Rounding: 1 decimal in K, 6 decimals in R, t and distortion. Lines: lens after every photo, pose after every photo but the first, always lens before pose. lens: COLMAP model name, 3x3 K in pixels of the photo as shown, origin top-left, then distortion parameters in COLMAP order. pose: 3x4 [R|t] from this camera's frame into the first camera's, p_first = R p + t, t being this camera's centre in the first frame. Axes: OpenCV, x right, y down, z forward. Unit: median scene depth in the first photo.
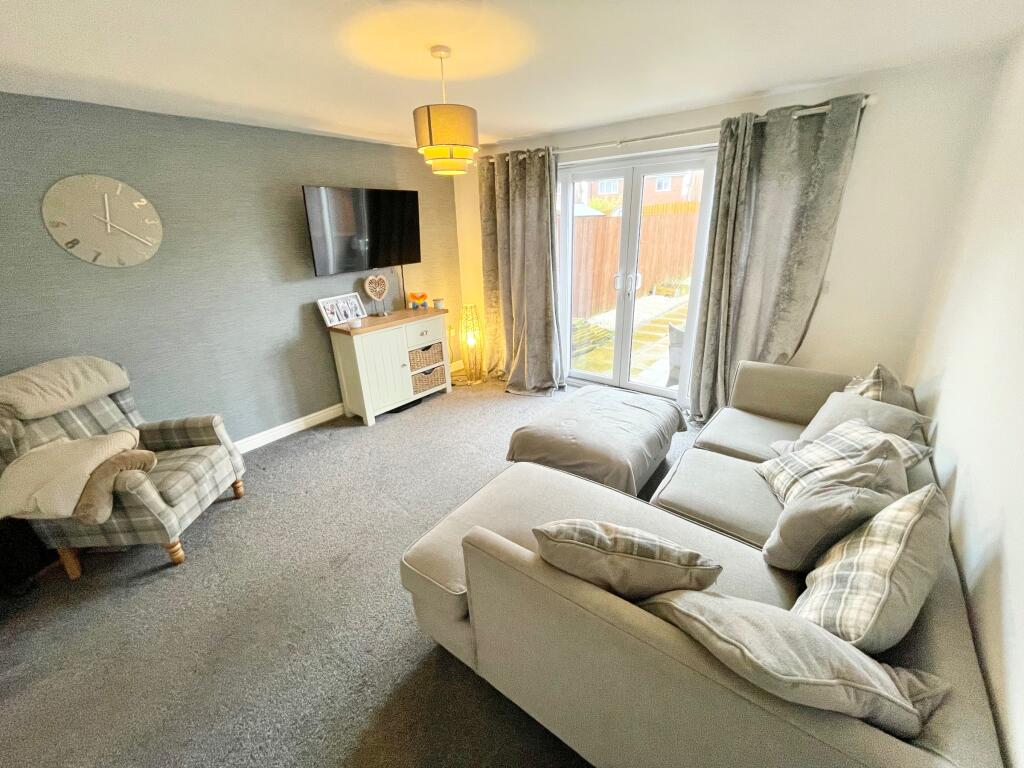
lens RADIAL K [[412.4, 0, 515.8], [0, 412.4, 384.5], [0, 0, 1]] dist [-0.002272, 0.000568]
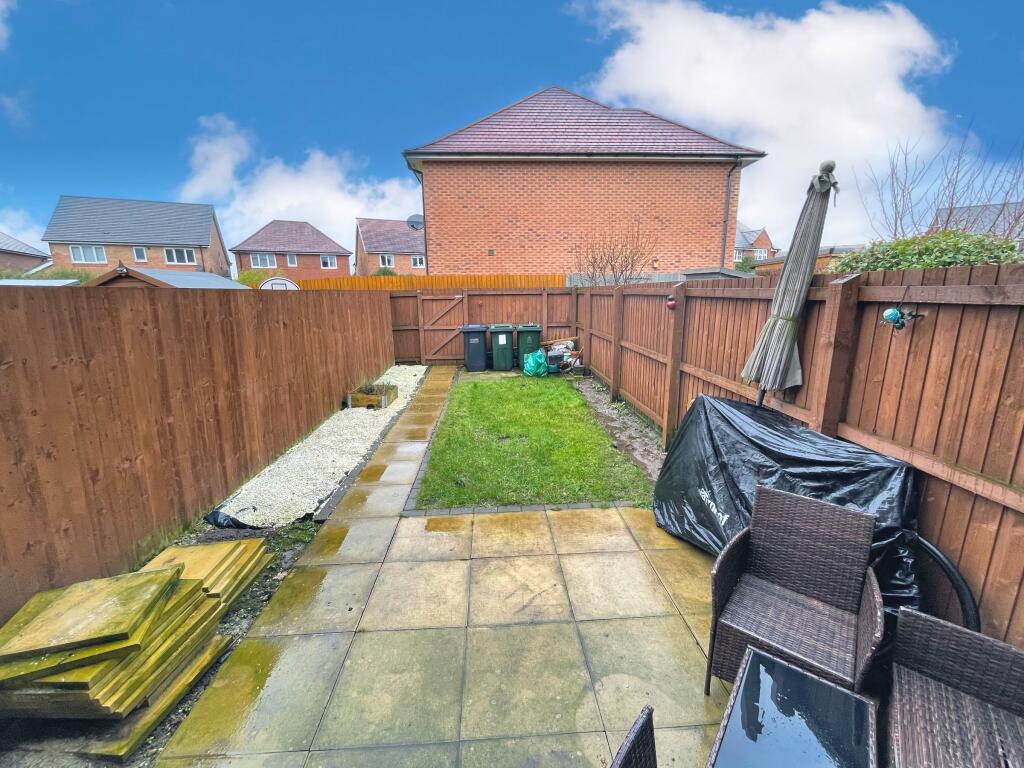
lens RADIAL K [[412.4, 0, 511.9], [0, 412.4, 378.8], [0, 0, 1]] dist [-0.002272, 0.000568]
pose [[0.751215, -0.112058, 0.650476, 0.306800], [0.230561, 0.967955, -0.099518, -0.382652], [-0.618480, 0.224733, 0.752979, 0.960443]]
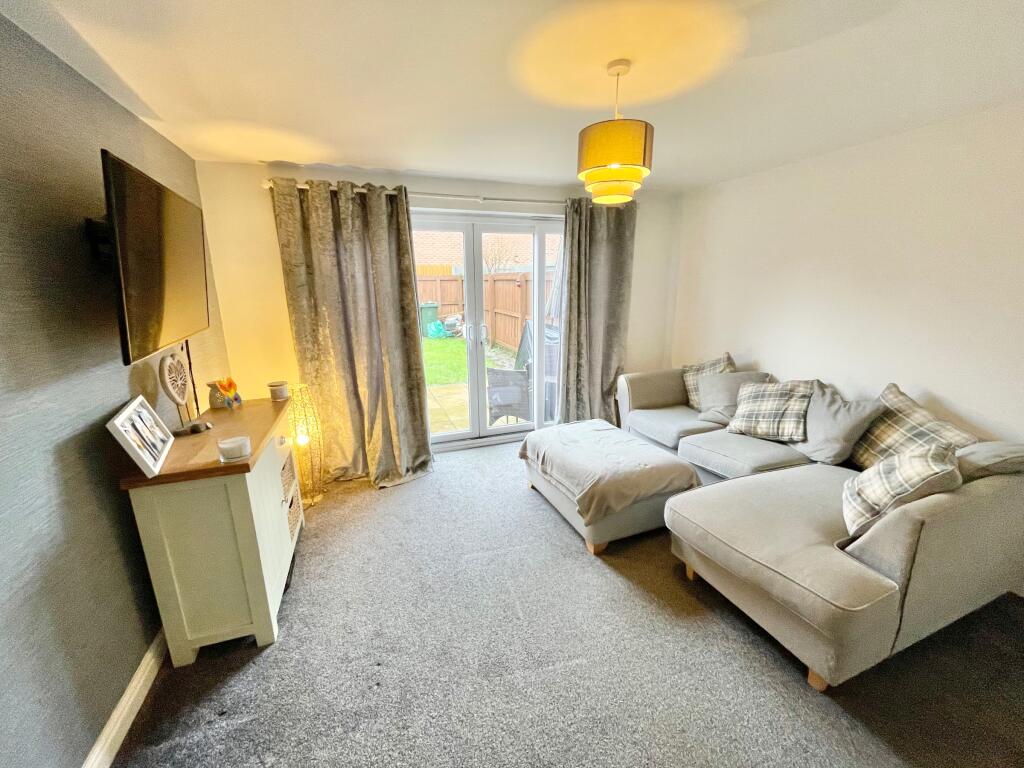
lens RADIAL K [[412.4, 0, 512.9], [0, 412.4, 381.9], [0, 0, 1]] dist [-0.002272, 0.000568]
pose [[0.524947, -0.174792, 0.832994, -0.564249], [0.300822, 0.953622, 0.010529, -0.118124], [-0.796202, 0.245056, 0.553182, 0.414993]]
